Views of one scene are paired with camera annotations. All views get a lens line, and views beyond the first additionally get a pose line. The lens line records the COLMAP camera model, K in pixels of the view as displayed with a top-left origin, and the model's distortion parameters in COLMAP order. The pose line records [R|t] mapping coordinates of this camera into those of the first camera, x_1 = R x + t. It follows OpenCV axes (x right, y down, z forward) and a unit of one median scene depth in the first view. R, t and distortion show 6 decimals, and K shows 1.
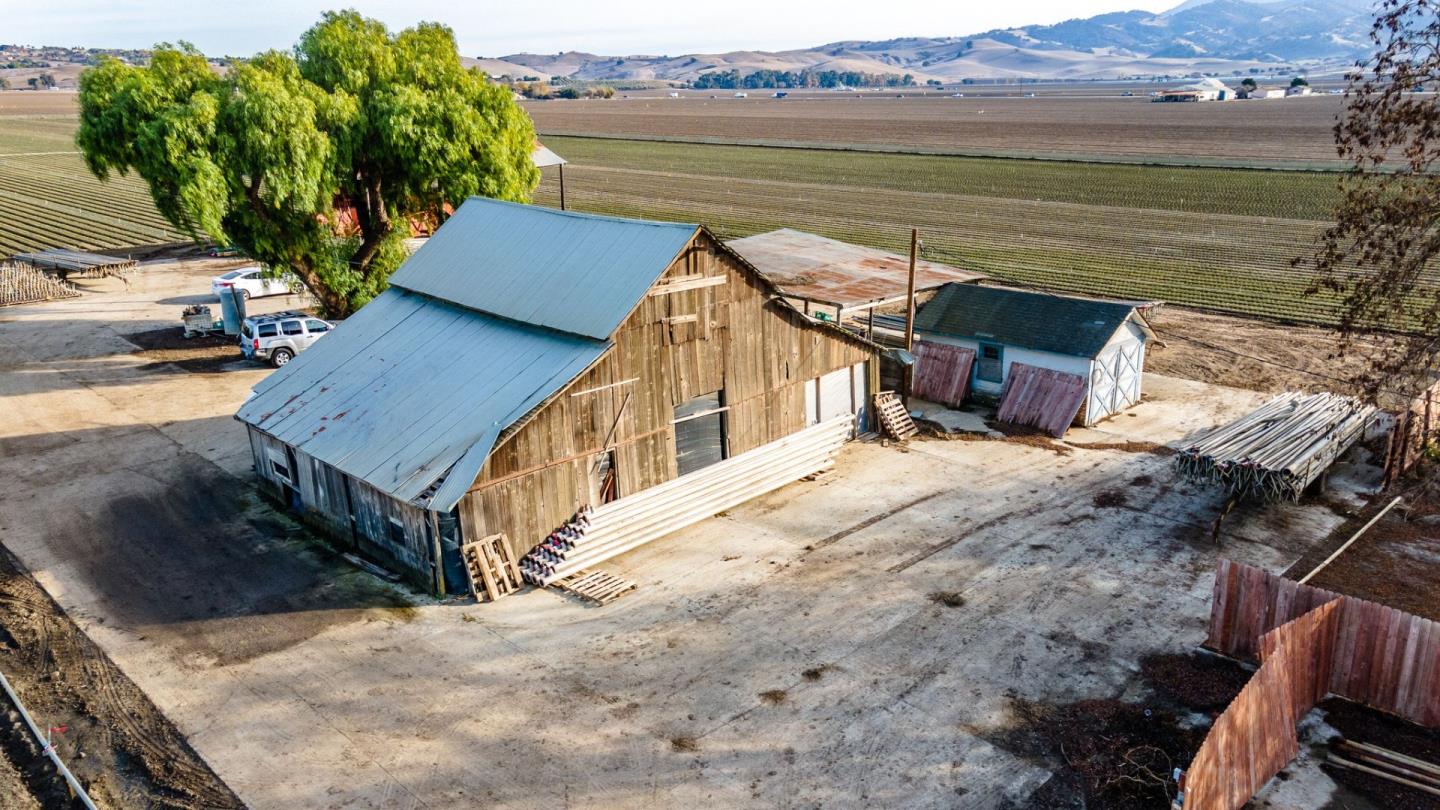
lens RADIAL K [[1060.0, 0, 720.0], [0, 1060.0, 405.0], [0, 0, 1]] dist [0.049794, 0.007645]
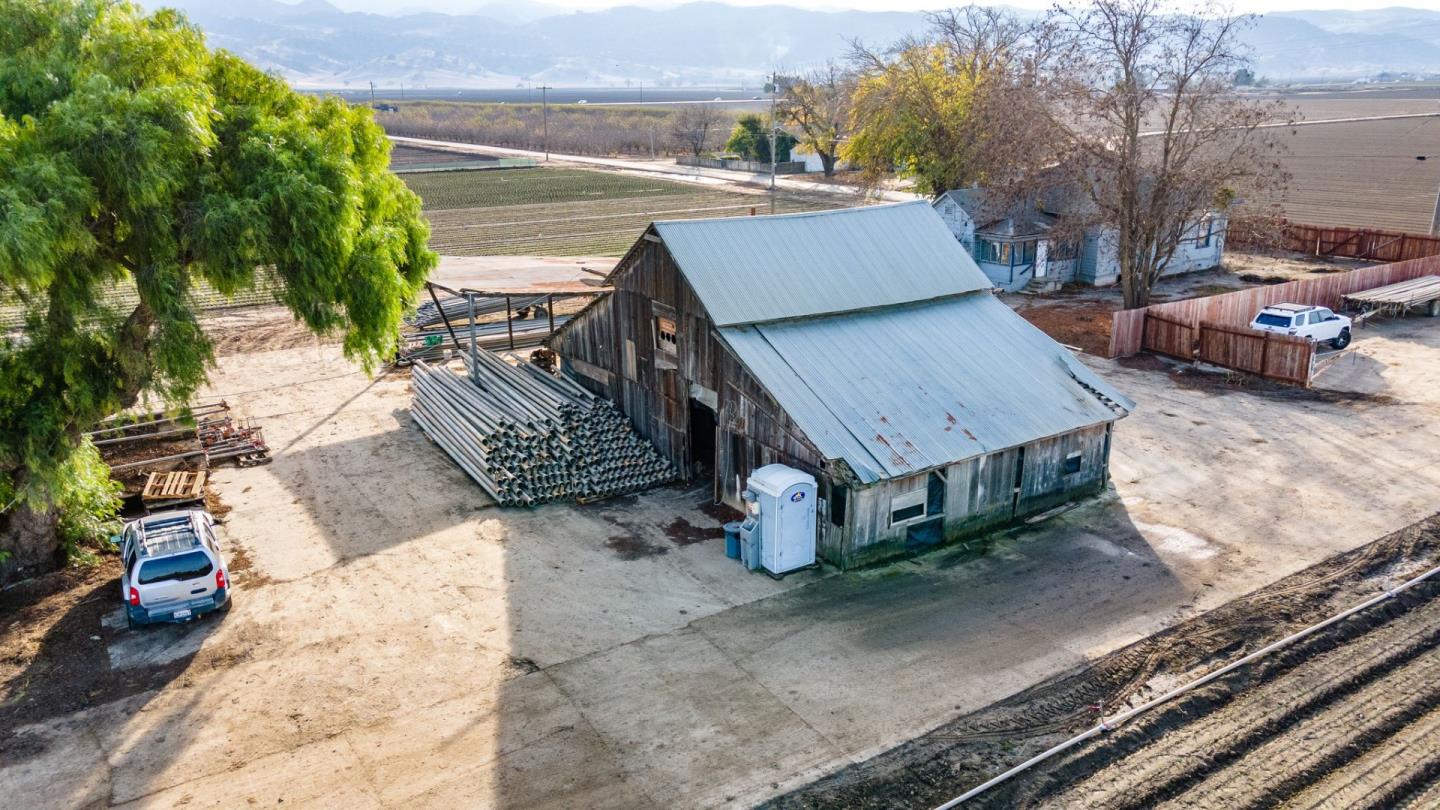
lens RADIAL K [[1060.0, 0, 720.0], [0, 1060.0, 405.0], [0, 0, 1]] dist [0.049794, 0.007645]
pose [[0.195071, -0.274092, 0.941712, -1.332727], [0.286726, 0.934148, 0.212496, -0.277594], [-0.937942, 0.228562, 0.260815, 0.934356]]
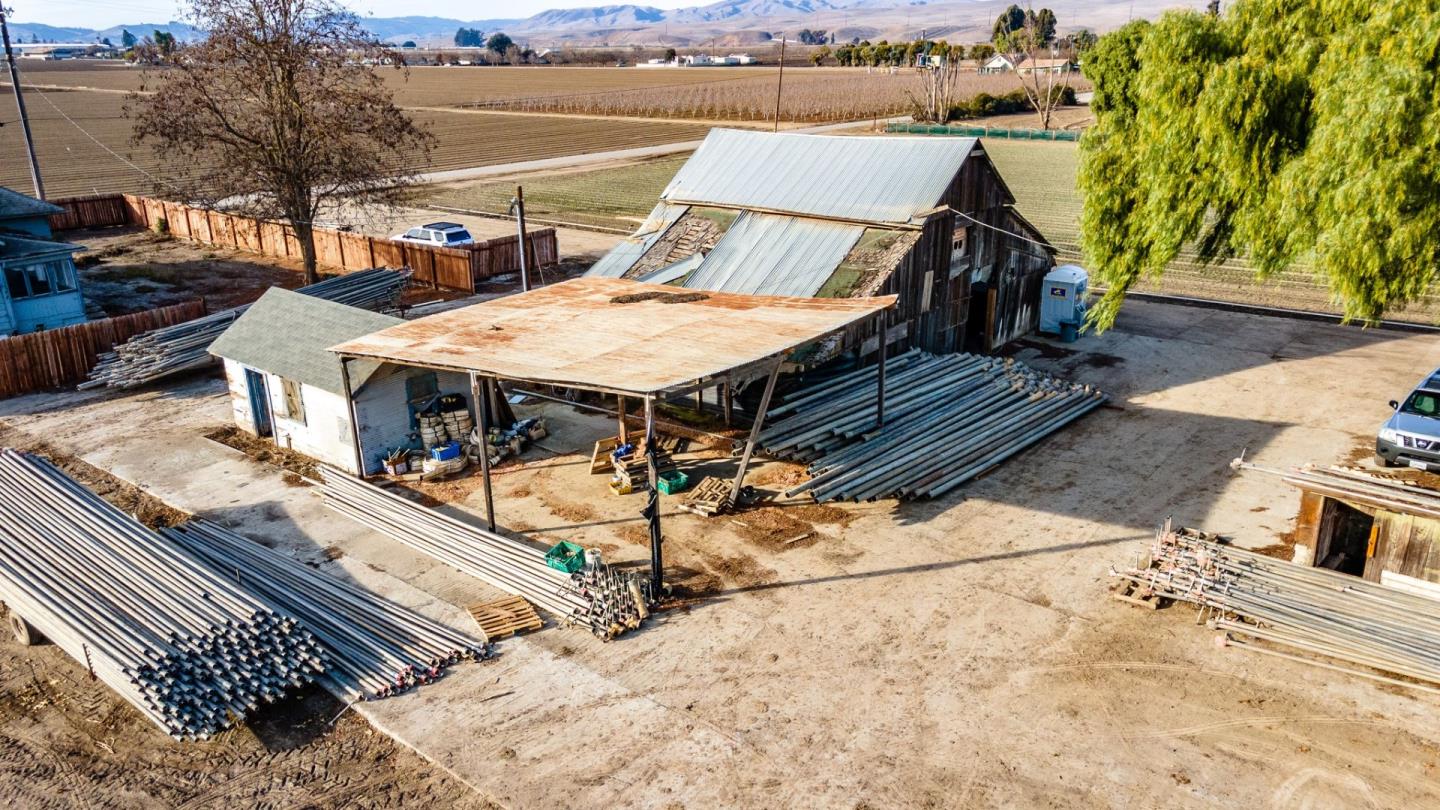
lens RADIAL K [[1064.7, 0, 713.2], [0, 1064.7, 409.3], [0, 0, 1]] dist [0.030992, 0.002048]
pose [[-0.994117, 0.053966, -0.093911, 0.139481], [-0.011389, 0.810150, 0.586112, -0.692153], [0.107712, 0.583733, -0.804769, 2.341490]]
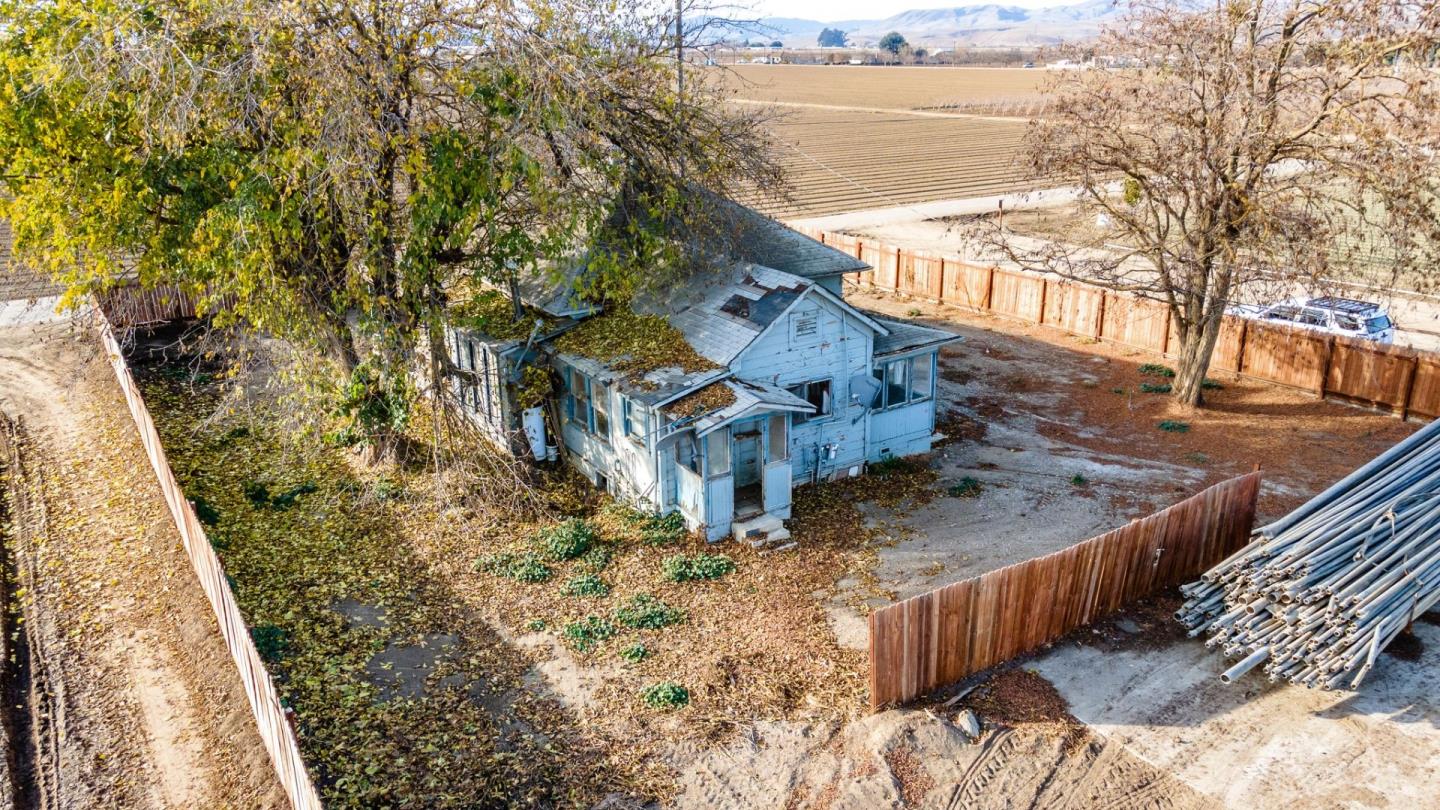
lens RADIAL K [[1060.0, 0, 720.0], [0, 1060.0, 405.0], [0, 0, 1]] dist [0.049794, 0.007645]
pose [[-0.981002, -0.052555, 0.186745, 0.905799], [0.065879, 0.815160, 0.575477, -0.497965], [-0.182471, 0.576847, -0.796211, 1.734883]]
